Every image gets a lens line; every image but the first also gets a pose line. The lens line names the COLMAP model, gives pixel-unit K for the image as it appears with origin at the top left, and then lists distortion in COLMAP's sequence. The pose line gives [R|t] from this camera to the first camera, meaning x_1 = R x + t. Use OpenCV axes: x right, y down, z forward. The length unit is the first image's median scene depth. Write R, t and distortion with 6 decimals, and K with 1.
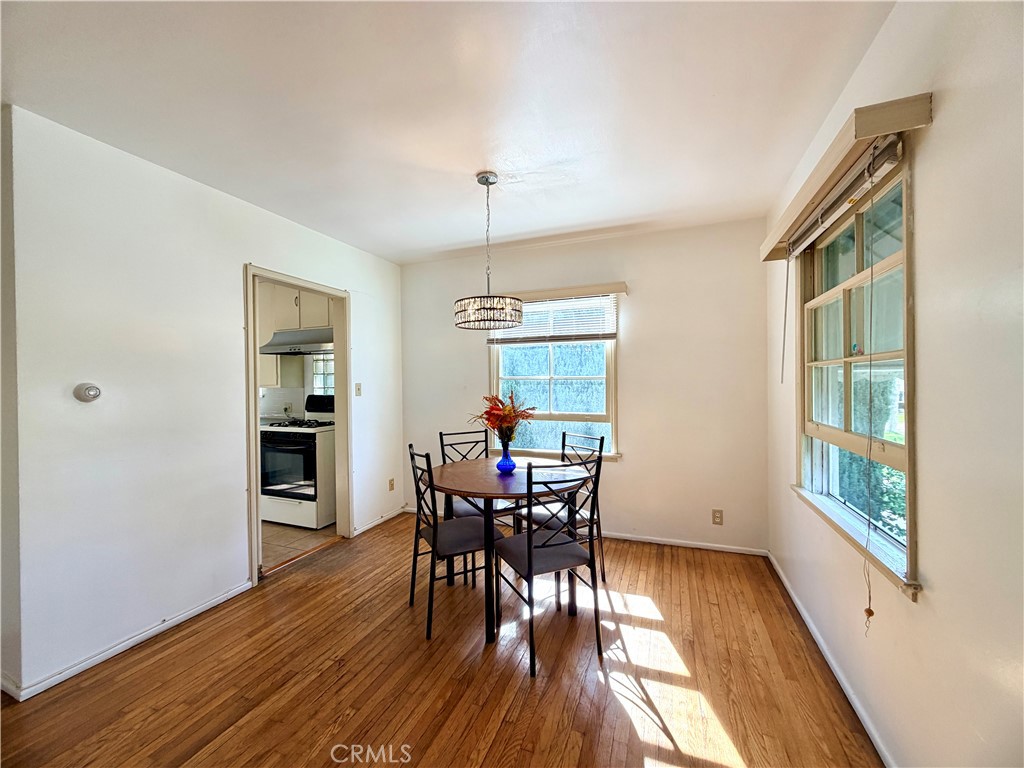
lens RADIAL K [[407.8, 0, 508.9], [0, 407.8, 385.5], [0, 0, 1]] dist [-0.000617, 0.000252]
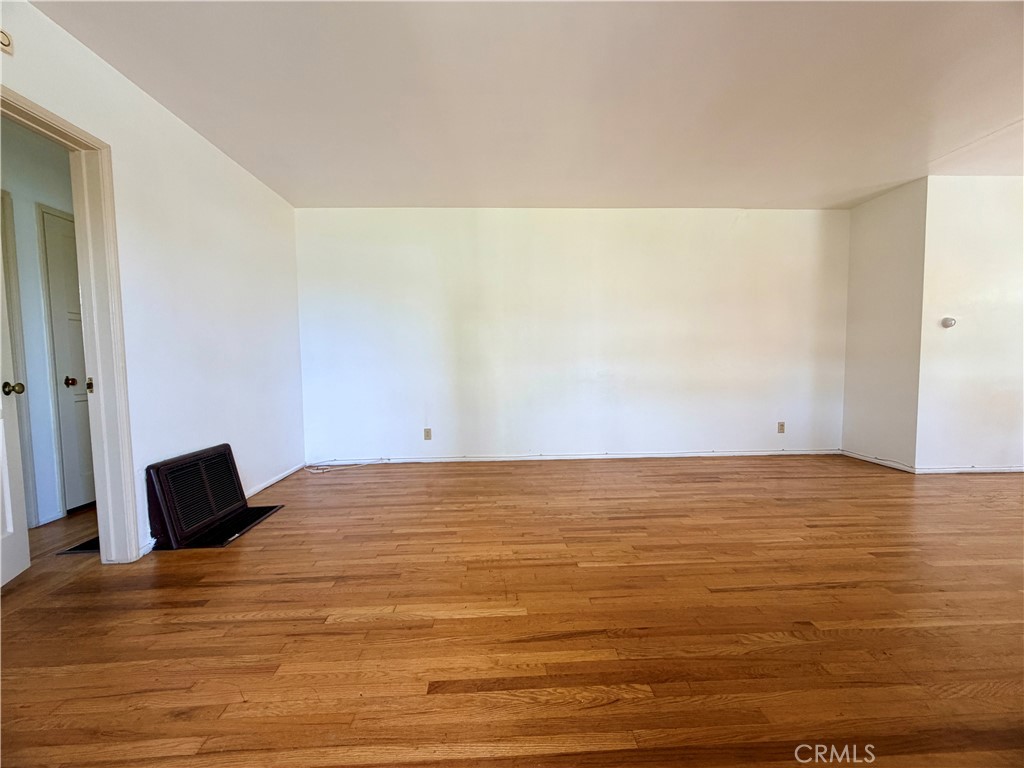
lens RADIAL K [[407.8, 0, 508.9], [0, 407.8, 385.5], [0, 0, 1]] dist [-0.000617, 0.000252]
pose [[0.403404, 0.056810, -0.913257, -0.104043], [-0.002554, 0.998137, 0.060962, 0.125329], [0.915018, -0.022260, 0.402797, -0.996454]]
